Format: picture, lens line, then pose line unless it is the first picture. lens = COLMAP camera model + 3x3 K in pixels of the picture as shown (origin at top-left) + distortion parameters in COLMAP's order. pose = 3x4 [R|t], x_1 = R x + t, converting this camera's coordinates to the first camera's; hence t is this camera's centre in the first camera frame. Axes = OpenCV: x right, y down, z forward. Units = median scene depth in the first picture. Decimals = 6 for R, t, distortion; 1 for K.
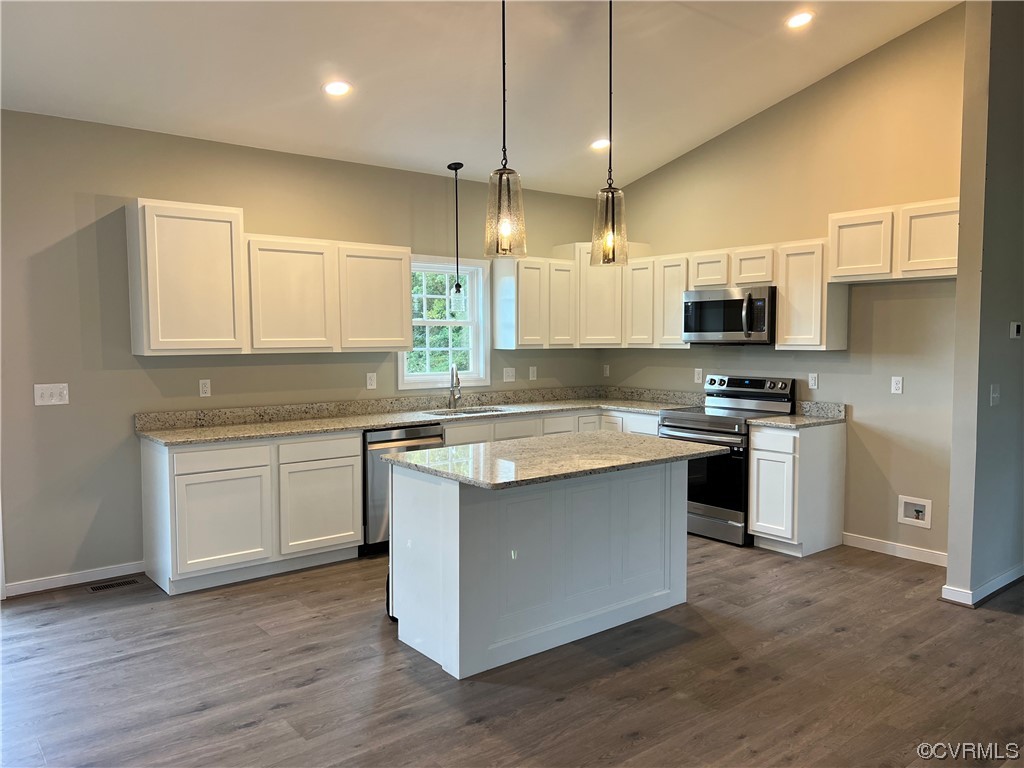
lens RADIAL K [[771.5, 0, 521.5], [0, 771.5, 386.3], [0, 0, 1]] dist [0.043245, -0.040113]
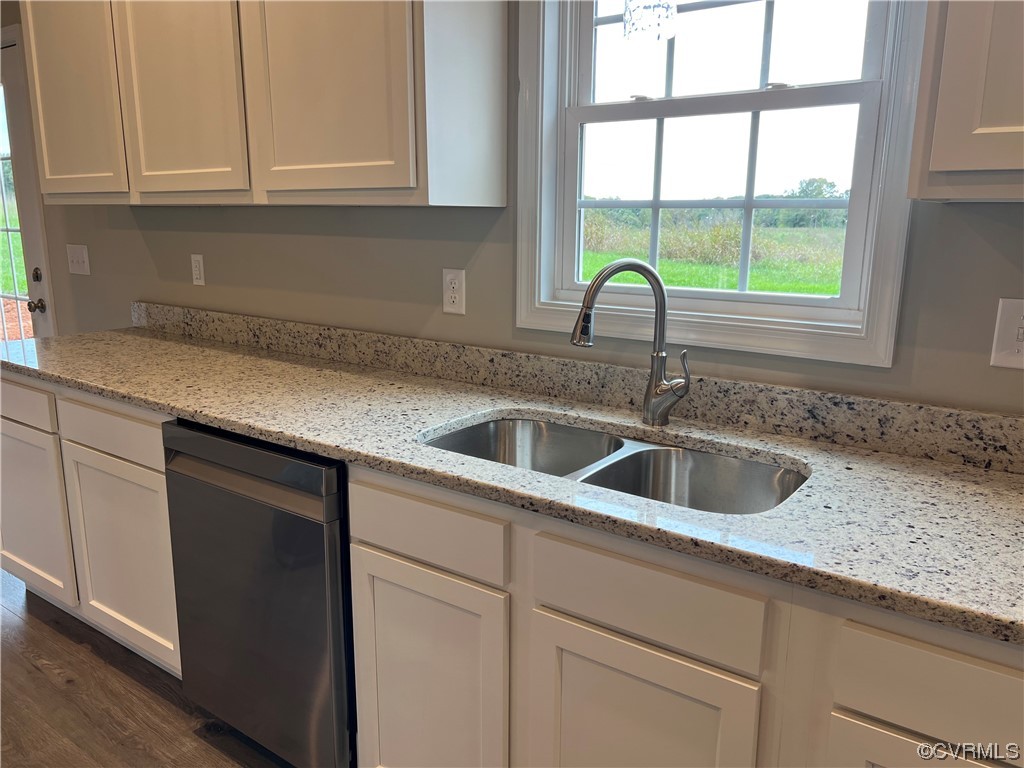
lens RADIAL K [[771.5, 0, 514.3], [0, 771.5, 385.3], [0, 0, 1]] dist [0.043245, -0.040113]
pose [[0.261736, 0.206214, -0.942852, 0.185479], [-0.077379, 0.978246, 0.192475, -0.039824], [0.962033, 0.022579, 0.271998, 1.018939]]
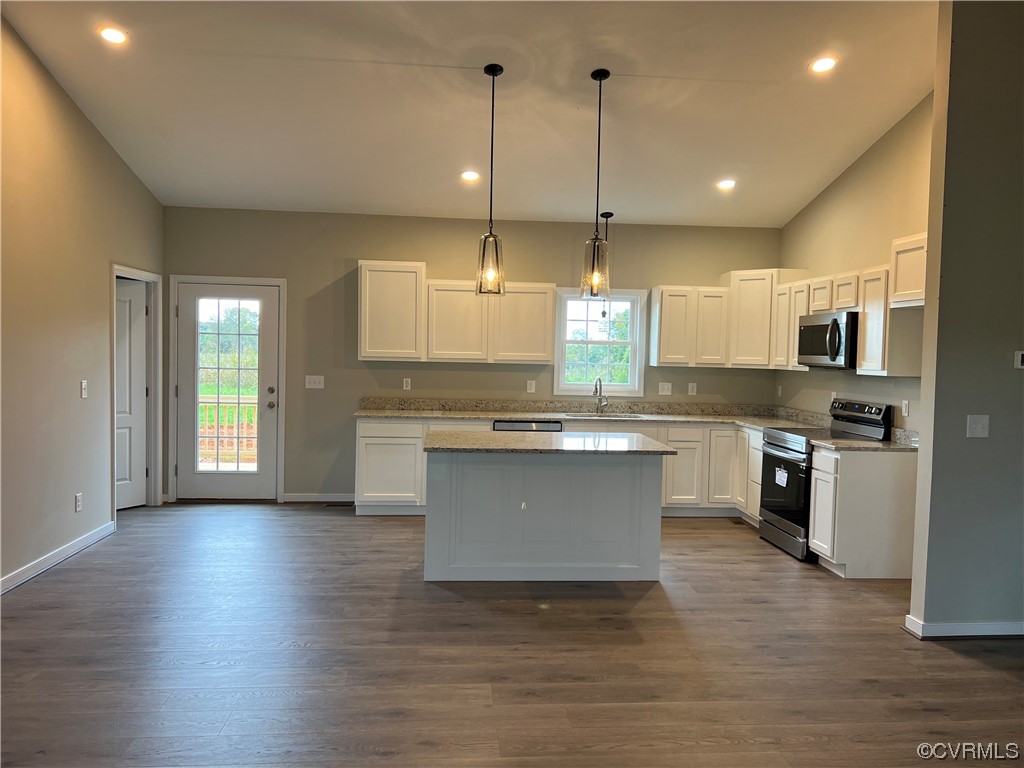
lens RADIAL K [[771.5, 0, 511.7], [0, 771.5, 383.5], [0, 0, 1]] dist [0.043245, -0.040113]
pose [[0.826025, 0.045897, -0.561762, 0.552569], [-0.062060, 0.998025, -0.009713, 0.002858], [0.560206, 0.042886, 0.827242, -0.093960]]
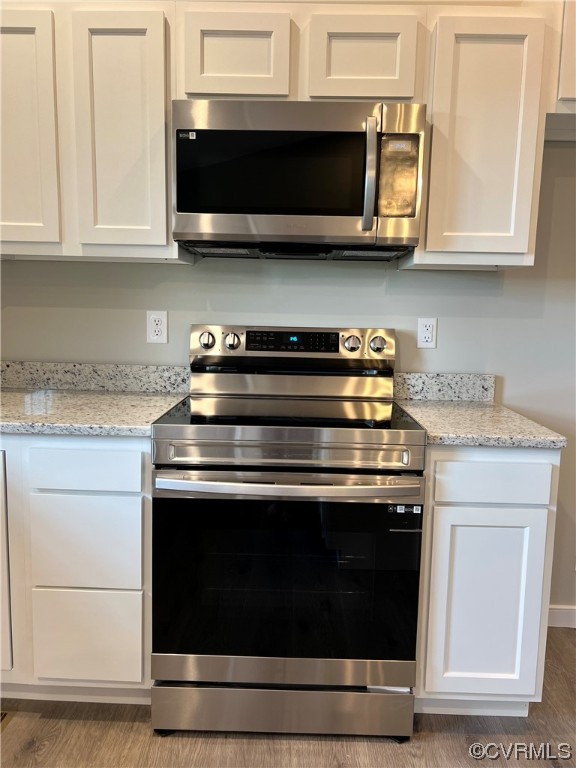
lens RADIAL K [[578.6, 0, 283.6], [0, 578.6, 386.1], [0, 0, 1]] dist [0.043245, -0.040113]
pose [[0.654835, -0.089786, 0.750420, 0.022178], [0.027258, 0.995078, 0.095272, -0.011879], [-0.755280, -0.041933, 0.654059, 0.877967]]
